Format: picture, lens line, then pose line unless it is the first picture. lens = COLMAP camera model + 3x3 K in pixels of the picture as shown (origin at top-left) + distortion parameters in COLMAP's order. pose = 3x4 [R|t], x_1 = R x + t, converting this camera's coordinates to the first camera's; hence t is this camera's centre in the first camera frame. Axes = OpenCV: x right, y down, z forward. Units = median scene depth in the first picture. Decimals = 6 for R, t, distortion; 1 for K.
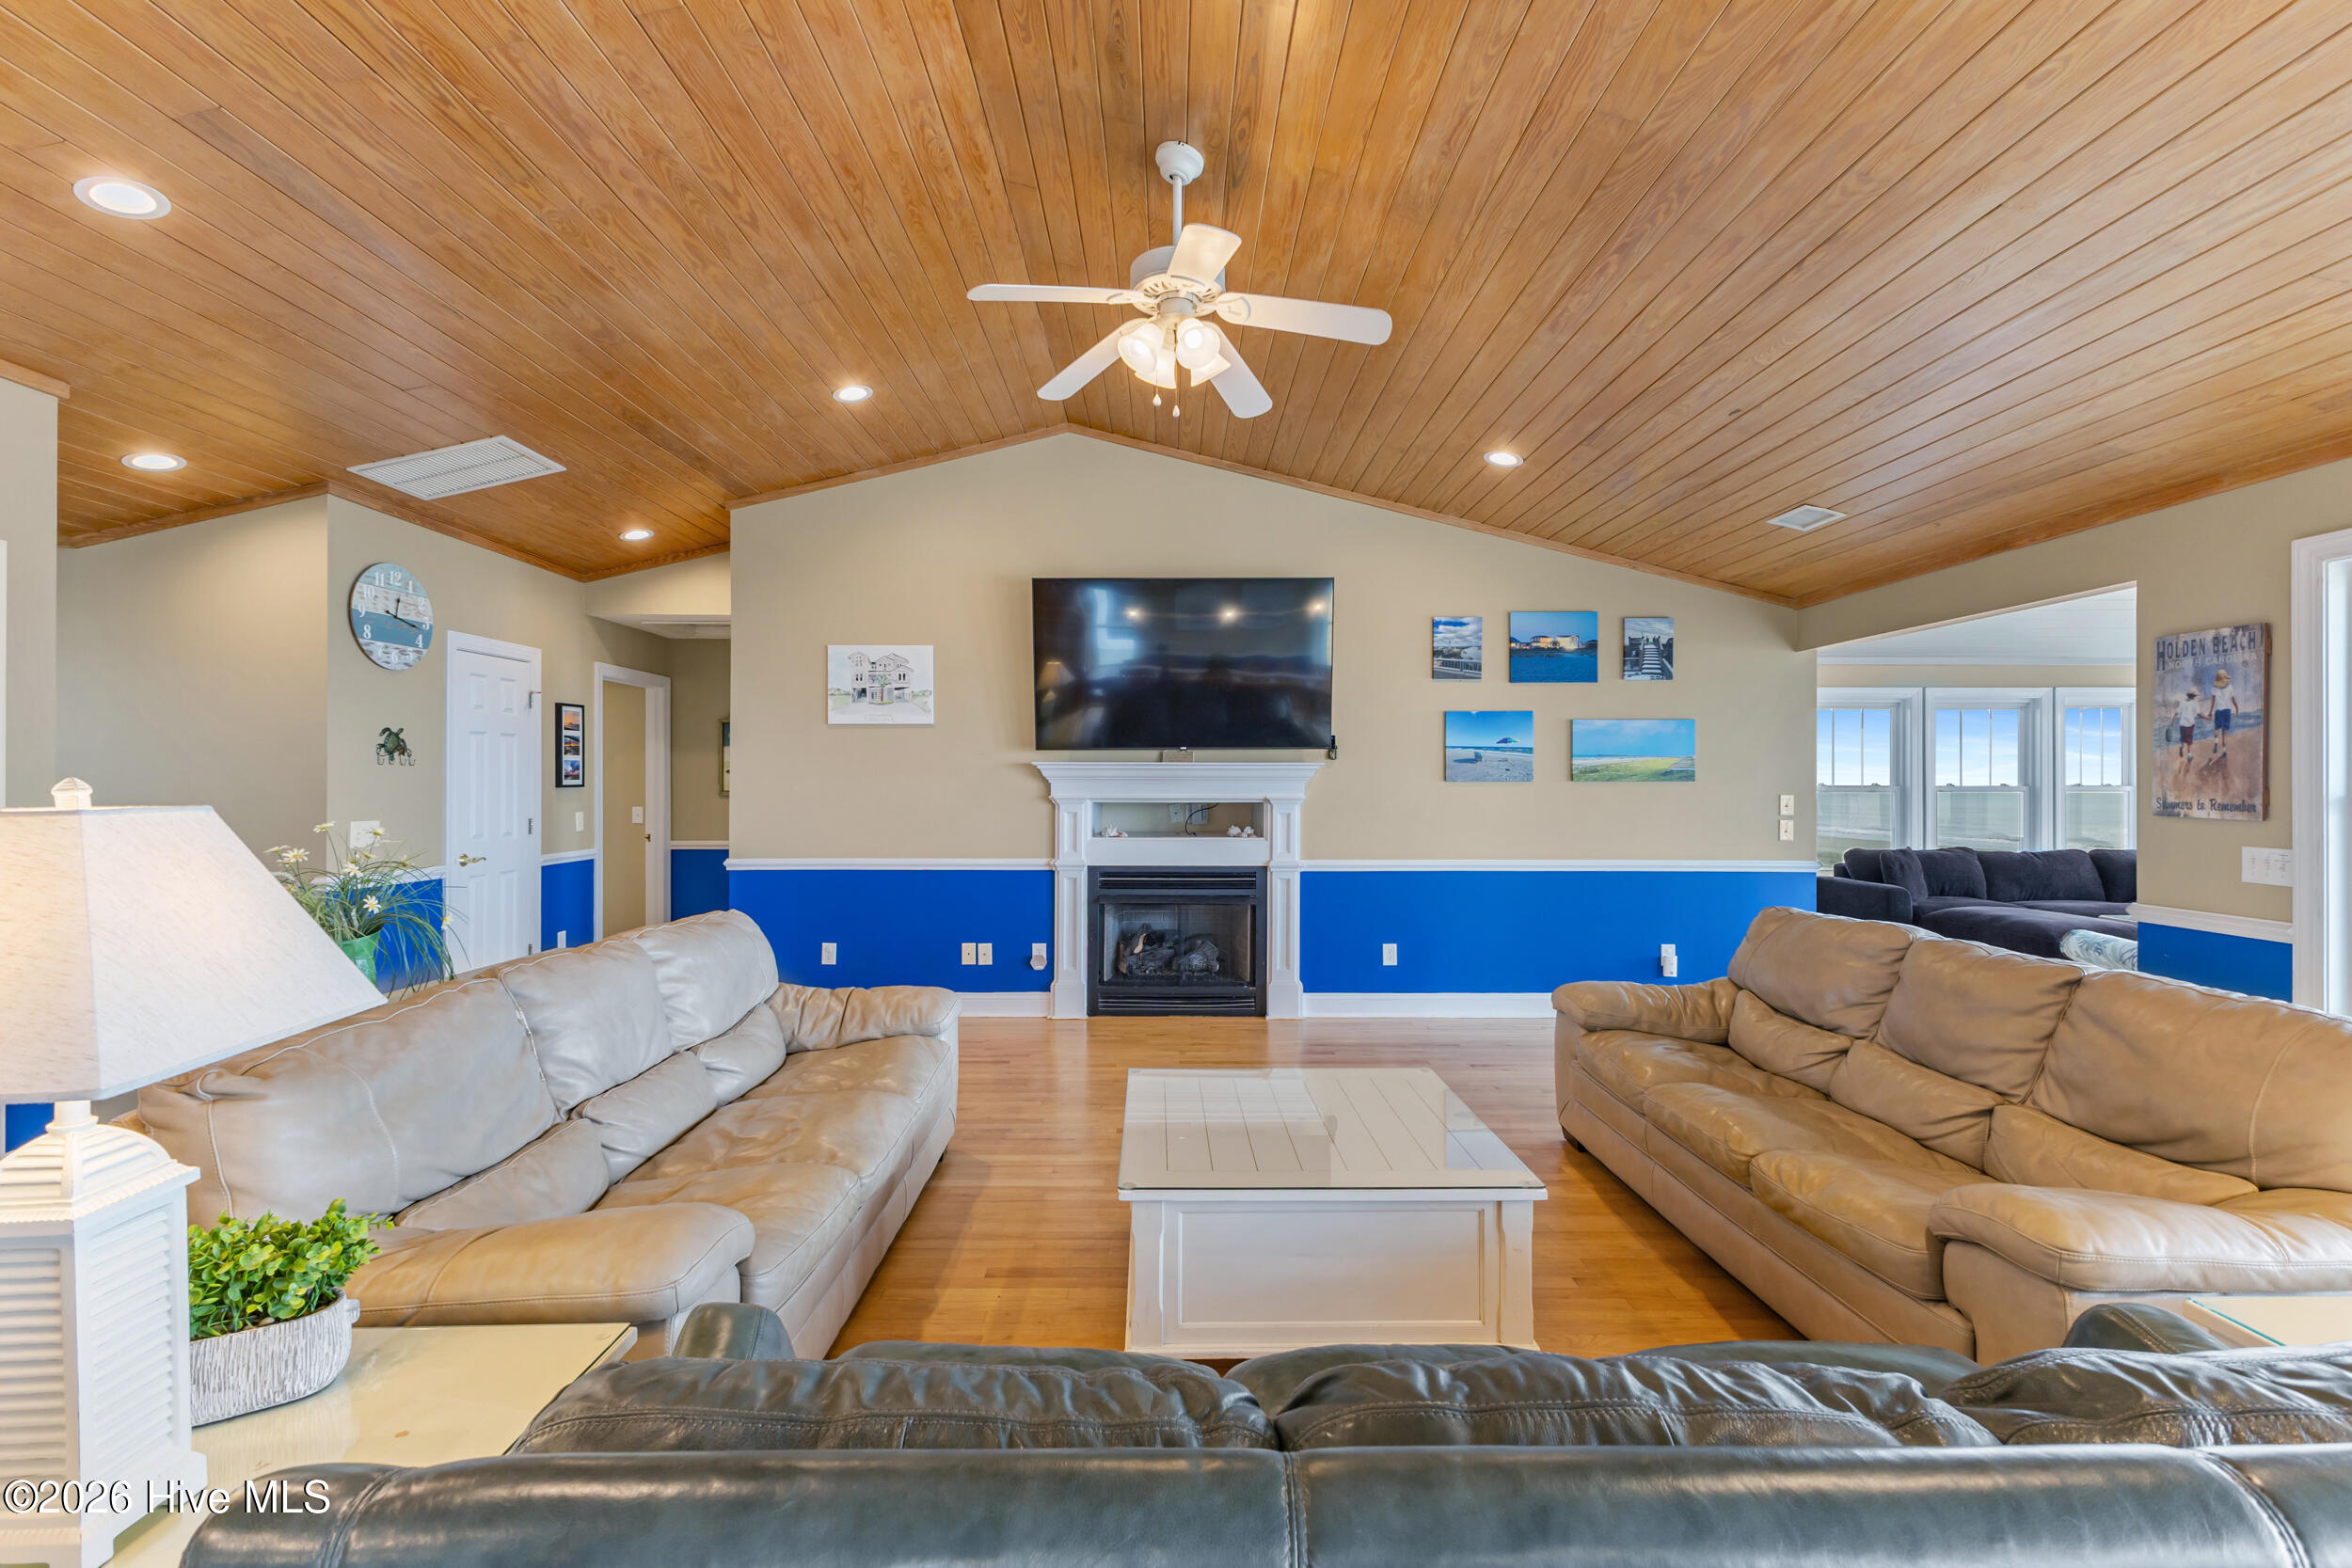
lens RADIAL K [[1012.6, 0, 1176.7], [0, 1012.6, 779.1], [0, 0, 1]] dist [0.013759, -0.003899]
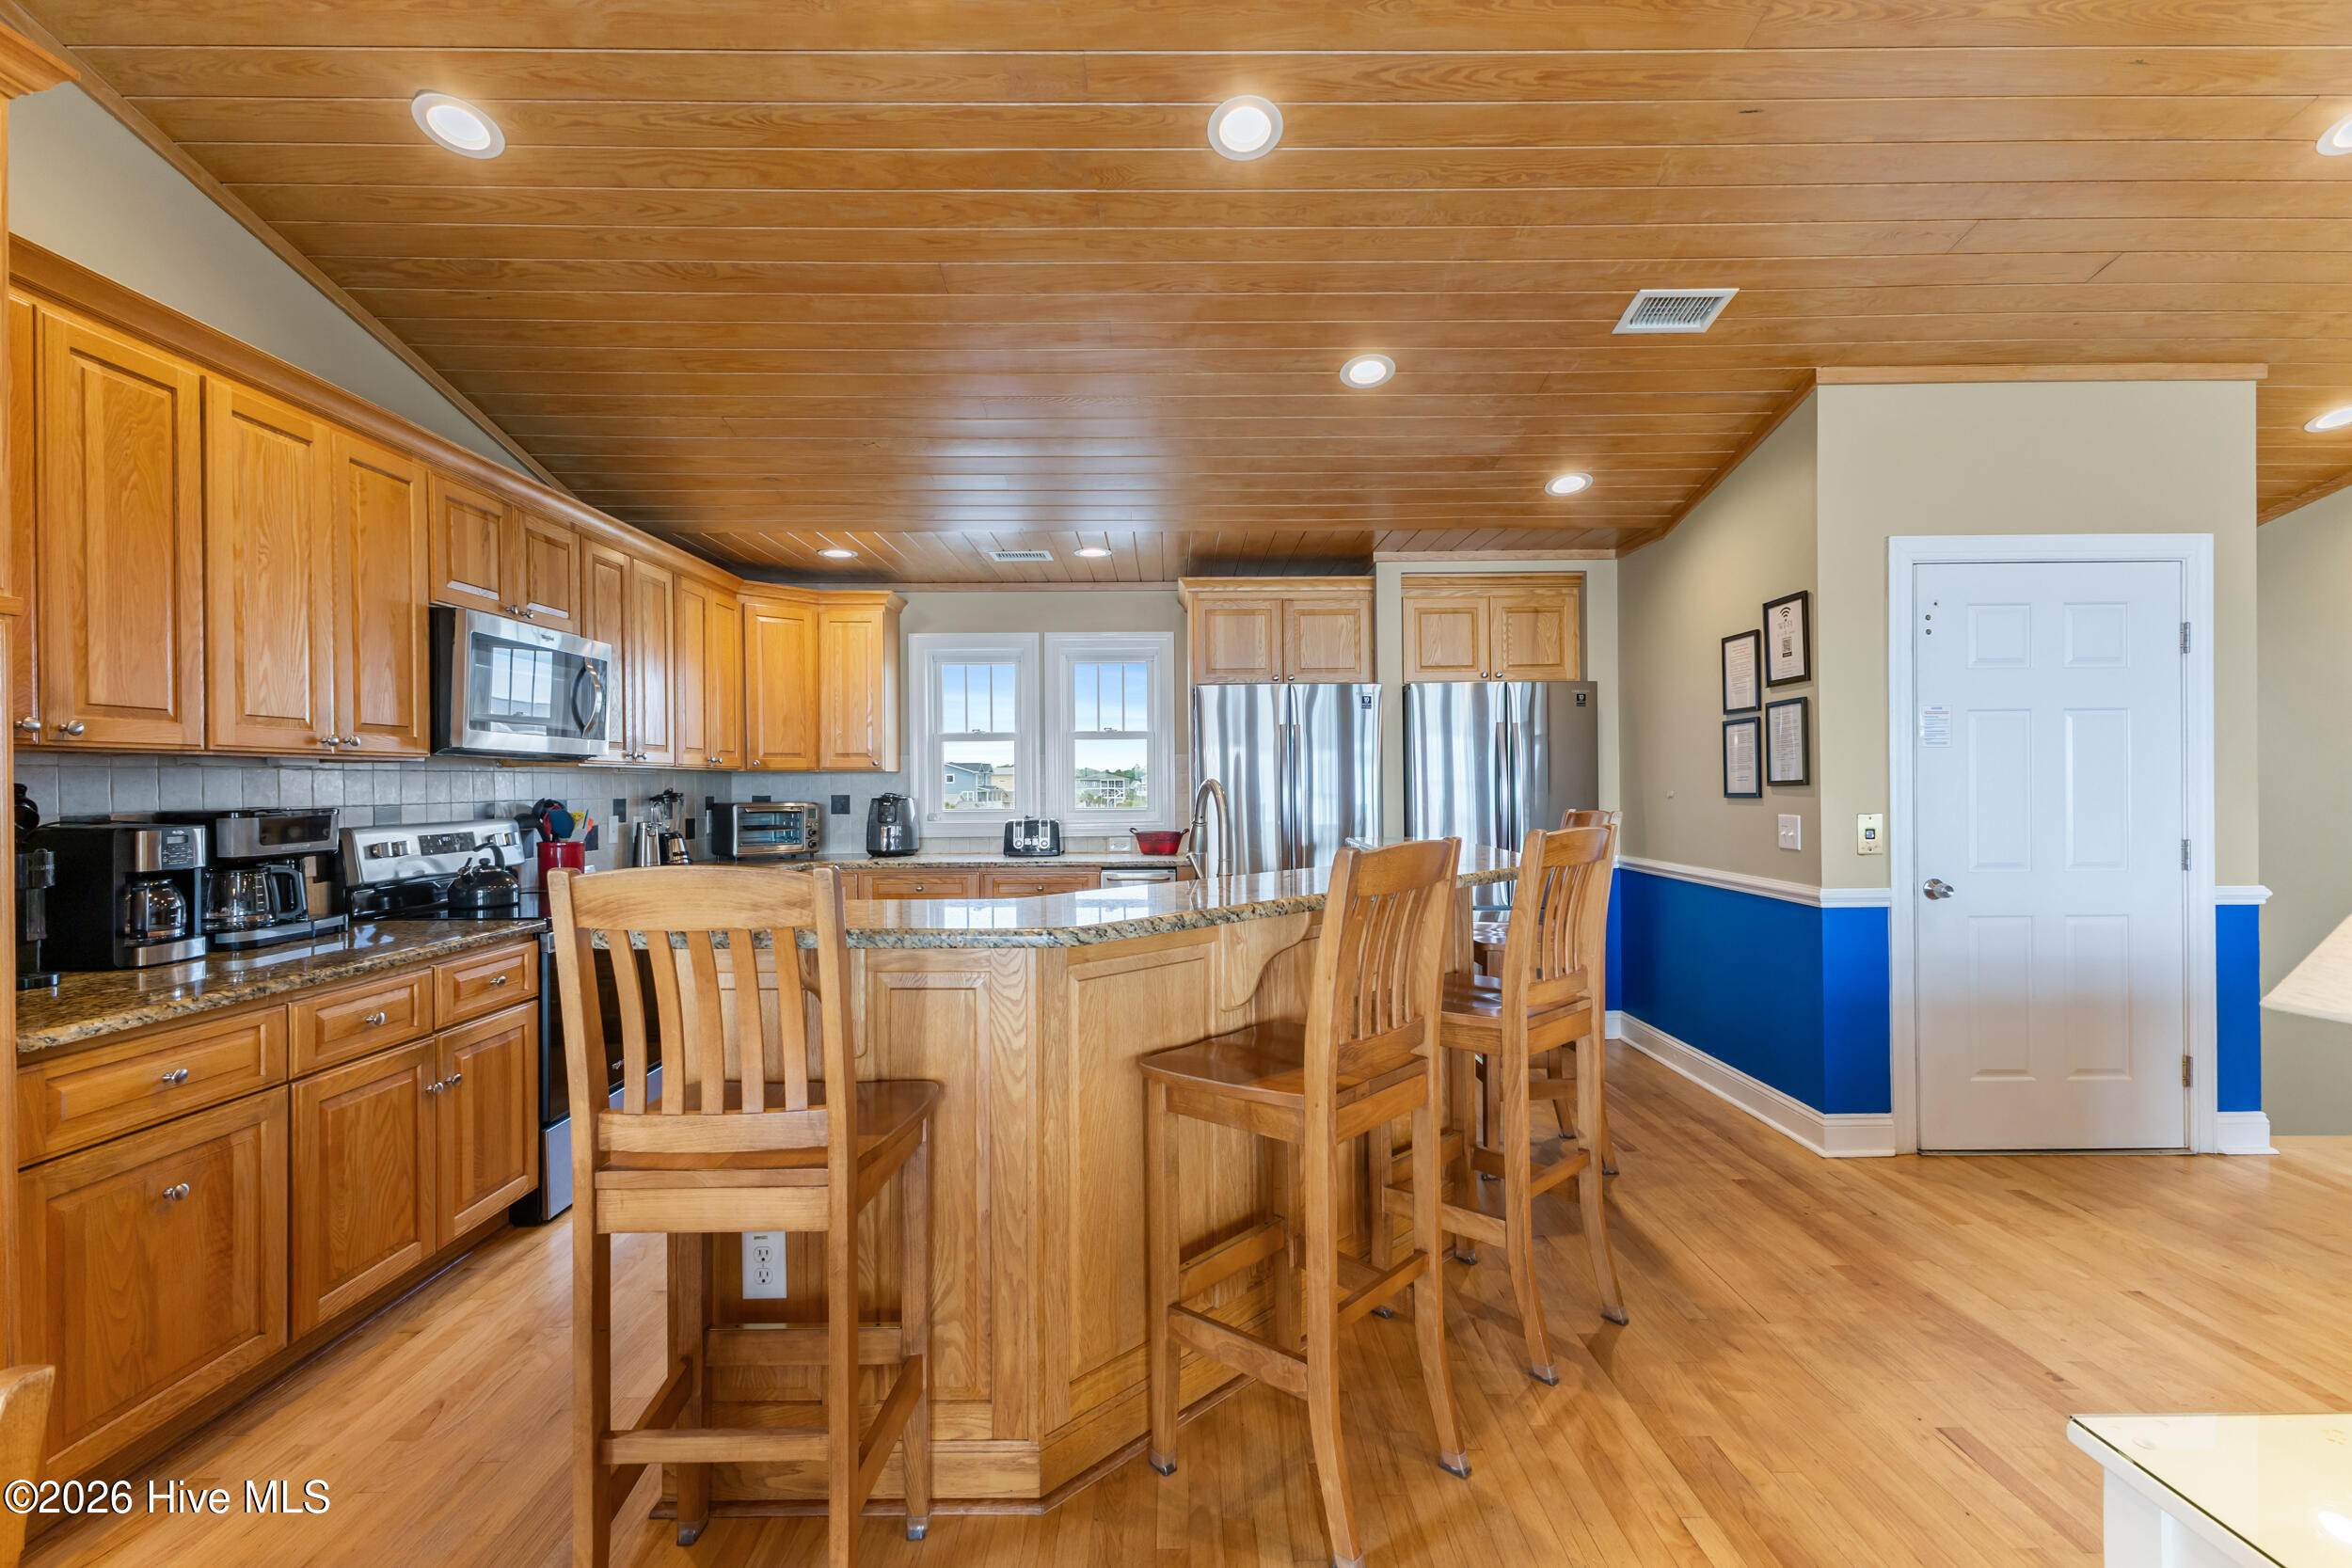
lens RADIAL K [[1012.6, 0, 1171.2], [0, 1012.6, 780.9], [0, 0, 1]] dist [0.013759, -0.003899]
pose [[-0.008075, -0.002807, -0.999963, -0.043369], [0.009018, 0.999955, -0.002880, 0.009283], [0.999927, -0.009041, -0.008049, -0.039324]]
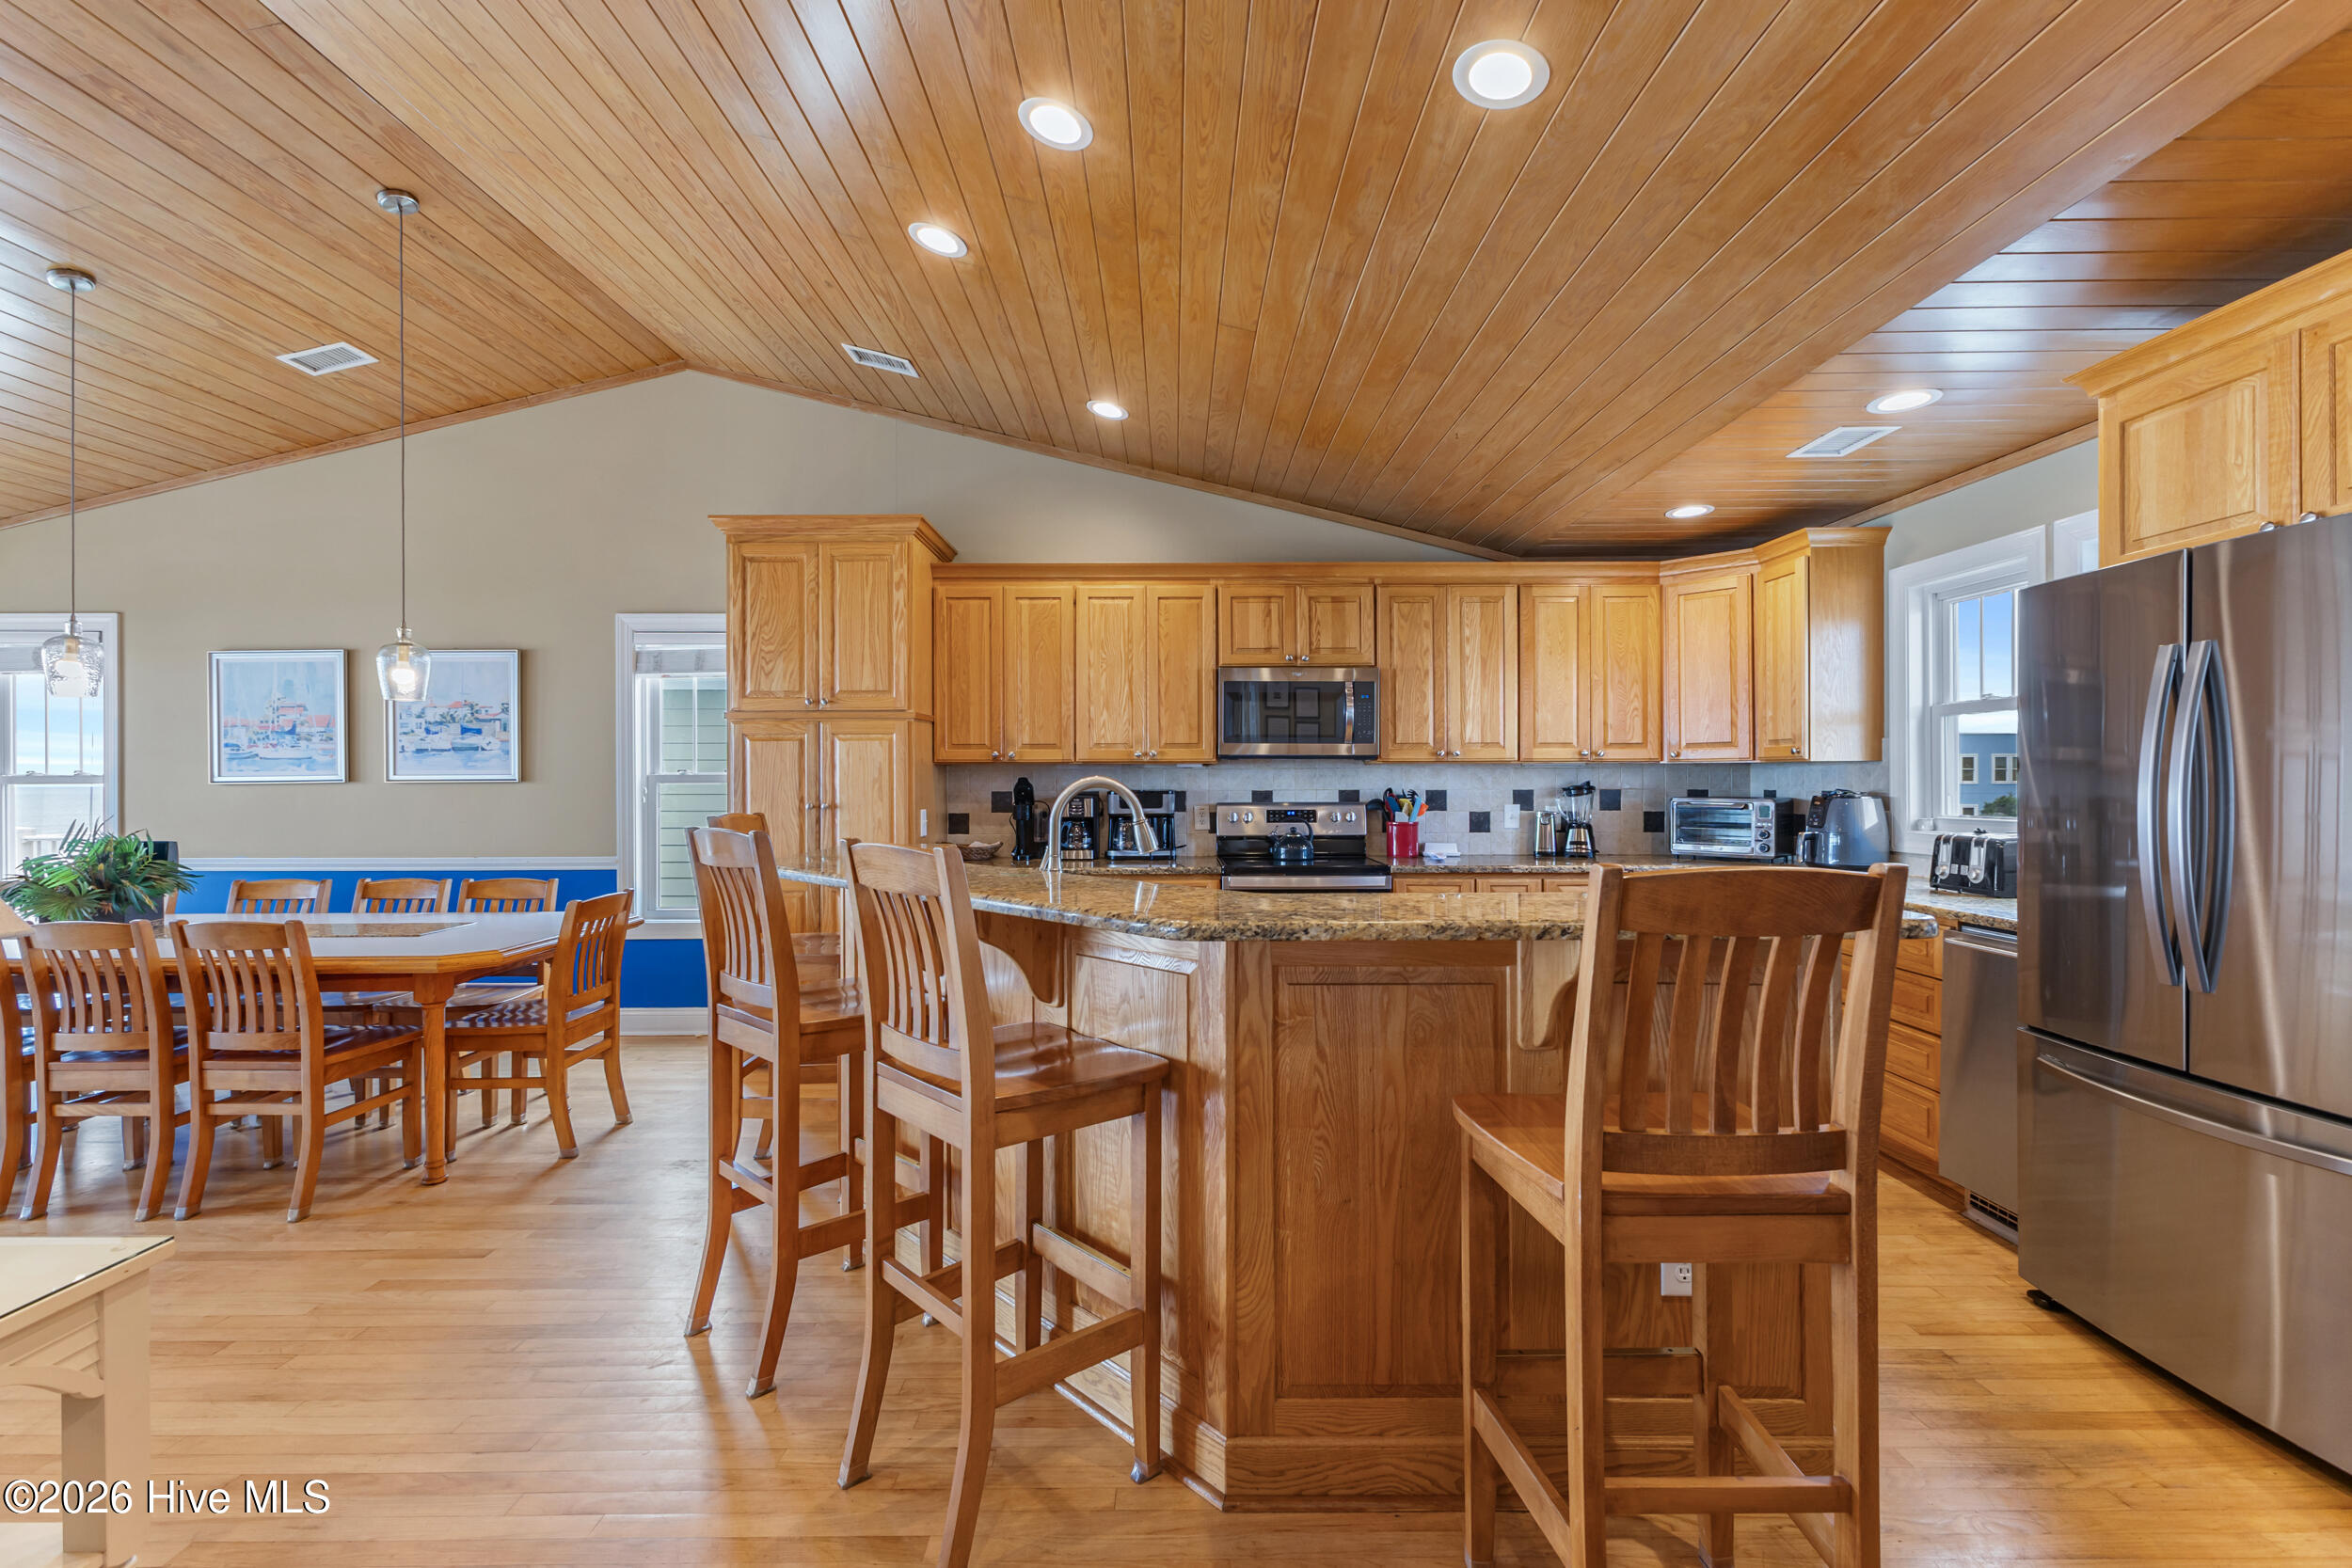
lens RADIAL K [[1012.6, 0, 1178.2], [0, 1012.6, 781.6], [0, 0, 1]] dist [0.013759, -0.003899]
pose [[-0.999959, 0.001158, 0.008927, -0.524756], [0.001148, 0.999999, -0.001078, 0.010316], [-0.008928, -0.001068, -0.999960, 0.417104]]
